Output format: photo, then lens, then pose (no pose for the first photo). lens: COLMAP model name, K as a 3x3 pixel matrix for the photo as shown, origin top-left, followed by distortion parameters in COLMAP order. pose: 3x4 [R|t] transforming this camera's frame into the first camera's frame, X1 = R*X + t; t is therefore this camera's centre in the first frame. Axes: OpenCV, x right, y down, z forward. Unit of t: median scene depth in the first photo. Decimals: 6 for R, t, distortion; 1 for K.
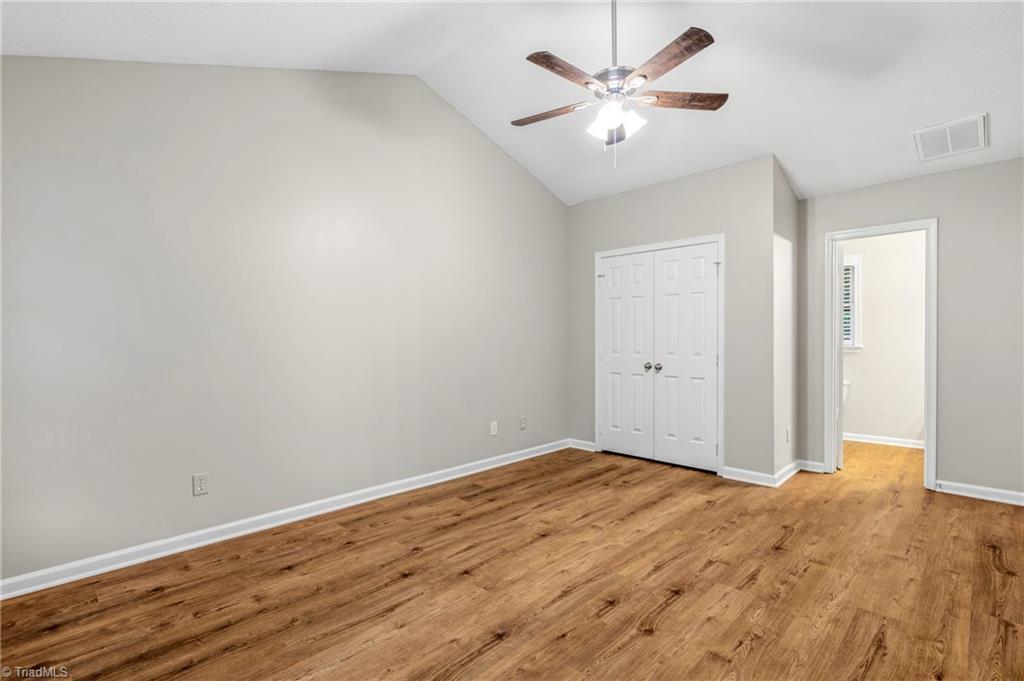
lens RADIAL K [[469.3, 0, 519.2], [0, 469.3, 347.7], [0, 0, 1]] dist [0.001715, -0.001668]
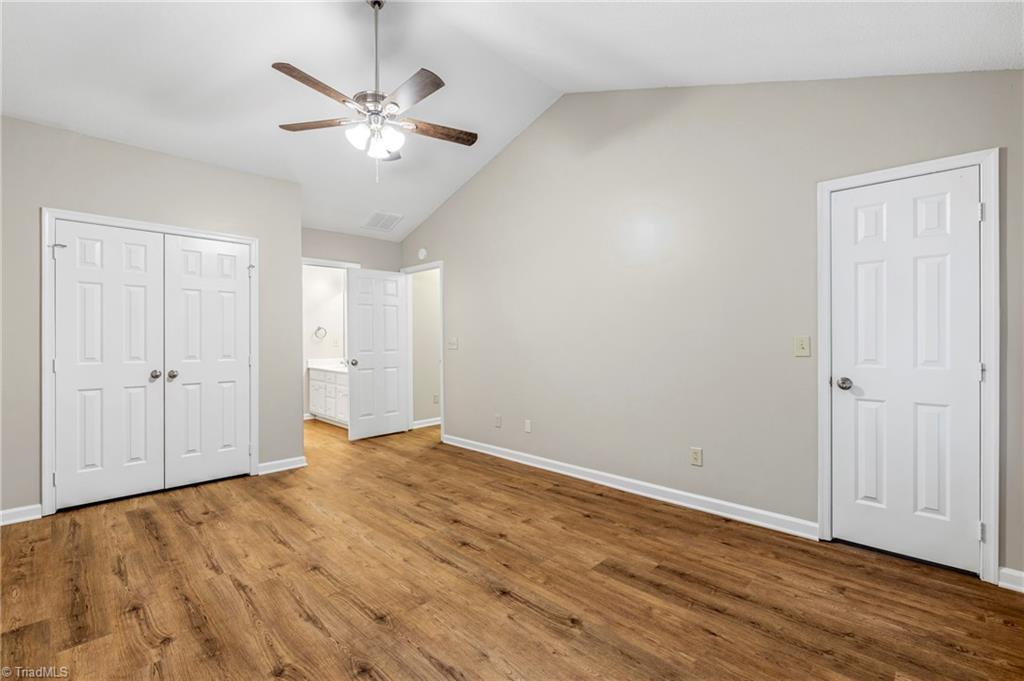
lens RADIAL K [[449.4, 0, 489.8], [0, 449.4, 335.1], [0, 0, 1]] dist [-0.002889, 0.000029]
pose [[0.033080, 0.016853, 0.999311, -0.774505], [0.023320, 0.999573, -0.017629, -0.002455], [-0.999181, 0.023887, 0.032672, 0.656545]]
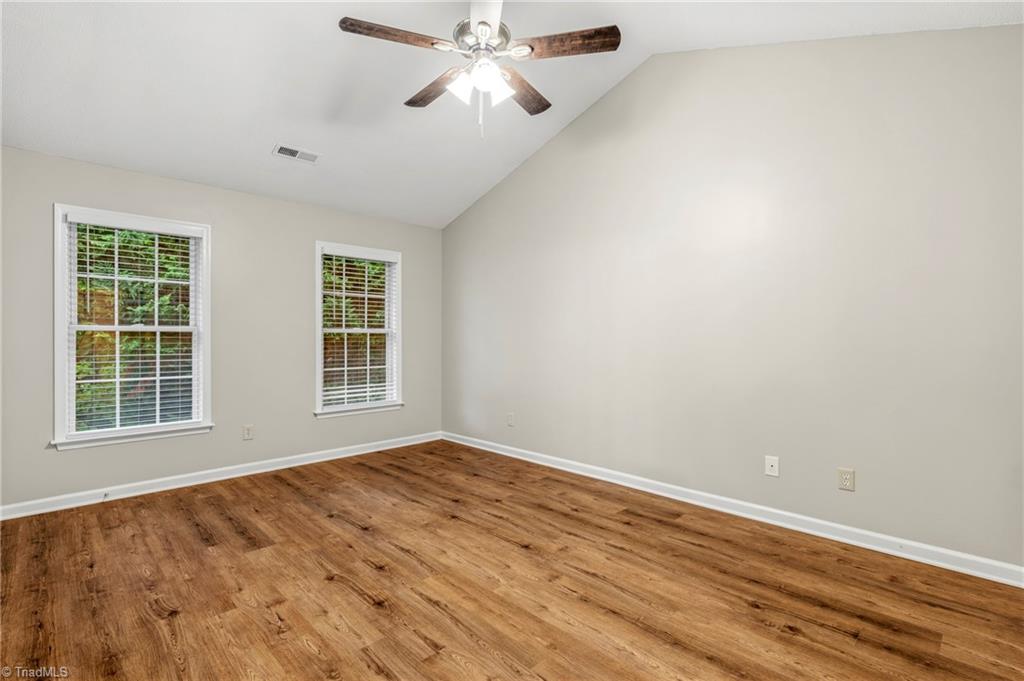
lens RADIAL K [[469.3, 0, 513.8], [0, 469.3, 343.0], [0, 0, 1]] dist [0.001715, -0.001668]
pose [[0.005185, 0.025592, -0.999659, 0.994495], [-0.018339, 0.999507, 0.025493, -0.030247], [0.999818, 0.018201, 0.005652, 0.979327]]
